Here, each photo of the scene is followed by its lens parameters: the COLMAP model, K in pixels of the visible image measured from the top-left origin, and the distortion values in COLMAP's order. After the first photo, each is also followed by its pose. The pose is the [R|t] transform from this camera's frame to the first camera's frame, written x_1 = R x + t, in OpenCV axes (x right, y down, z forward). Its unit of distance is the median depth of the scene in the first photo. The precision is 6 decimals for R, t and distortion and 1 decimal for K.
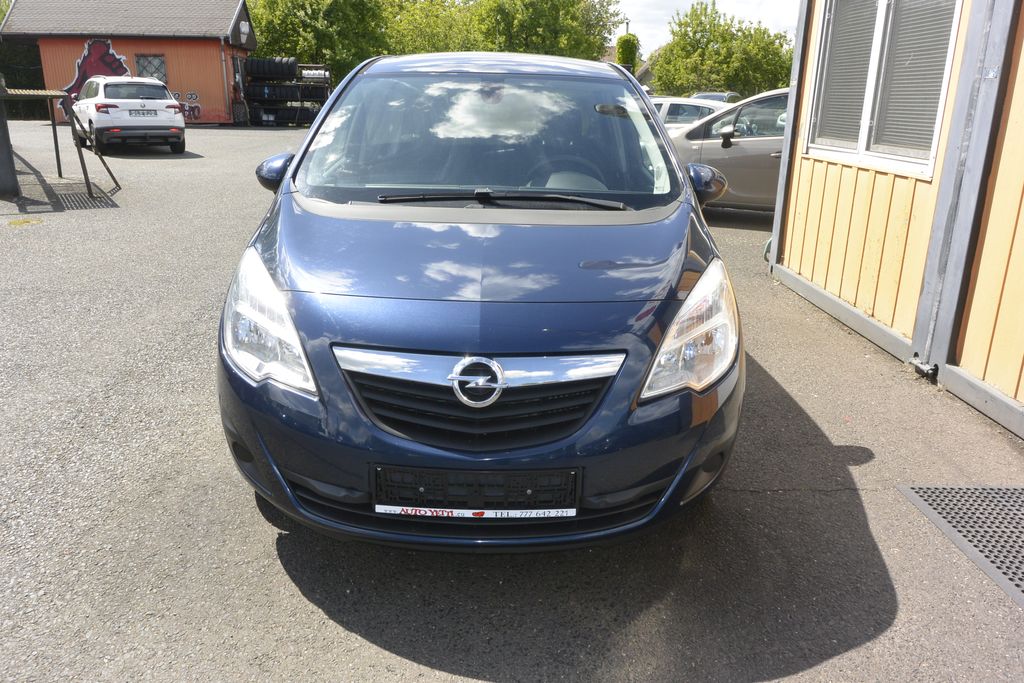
lens RADIAL K [[783.6, 0, 506.7], [0, 783.6, 336.1], [0, 0, 1]] dist [-0.001453, 0.005470]
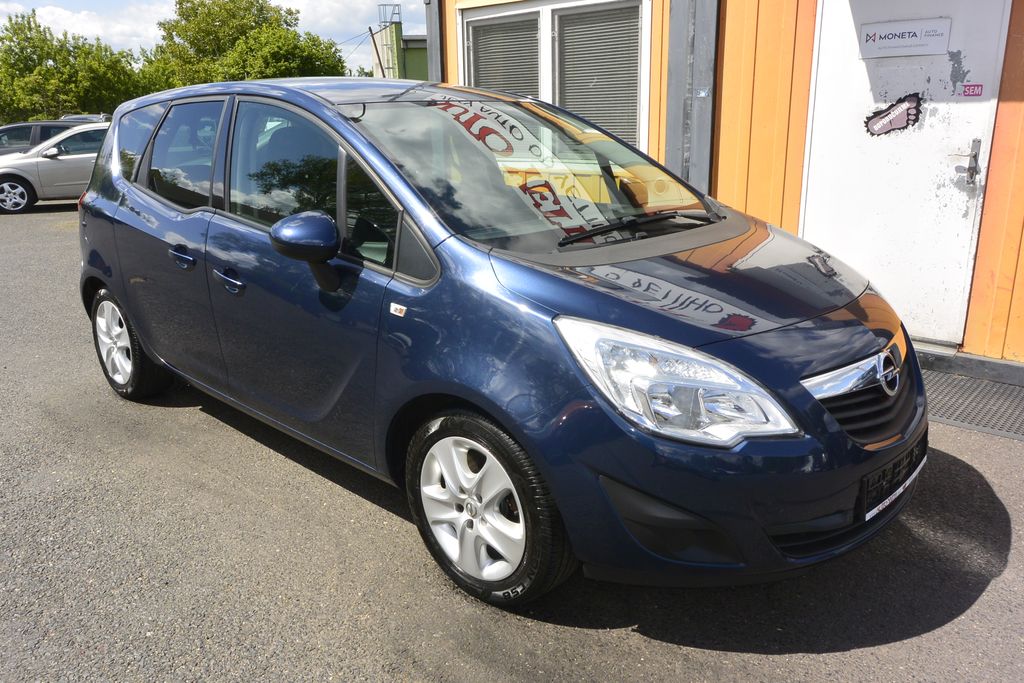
lens RADIAL K [[783.6, 0, 506.7], [0, 783.6, 336.1], [0, 0, 1]] dist [-0.001453, 0.005470]
pose [[0.689784, -0.229431, 0.686702, -0.619868], [0.243407, 0.966743, 0.078495, -0.114041], [-0.681873, 0.113003, 0.722689, 0.290866]]
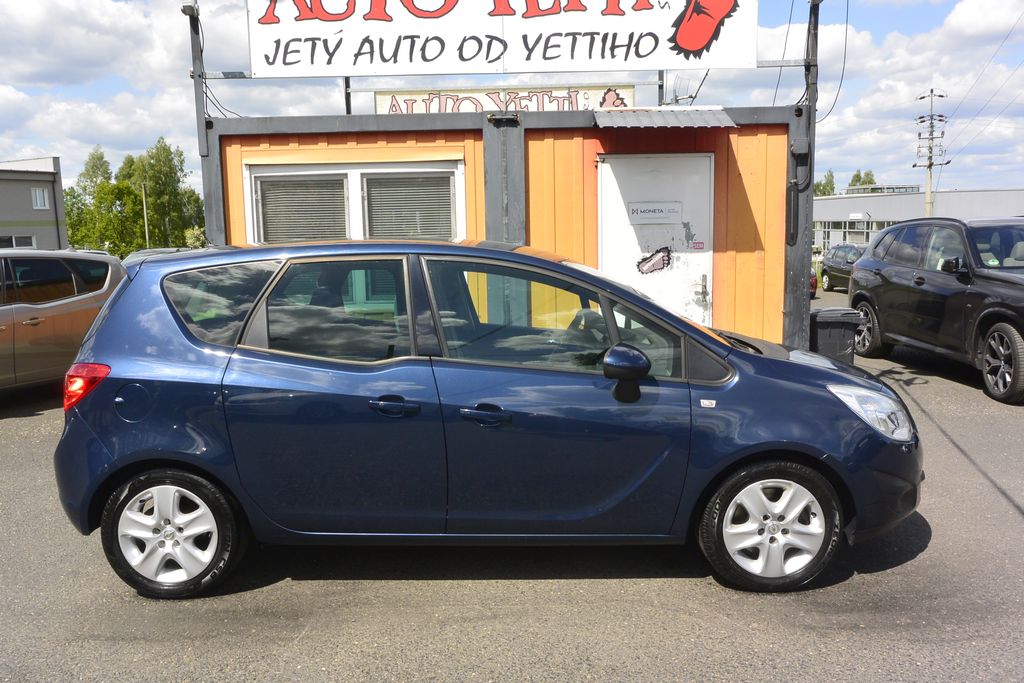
lens RADIAL K [[783.6, 0, 506.7], [0, 783.6, 336.1], [0, 0, 1]] dist [-0.001453, 0.005470]
pose [[0.018693, -0.144749, 0.989292, -1.125037], [0.312396, 0.940772, 0.131747, -0.370491], [-0.949768, 0.306588, 0.062805, 0.943542]]
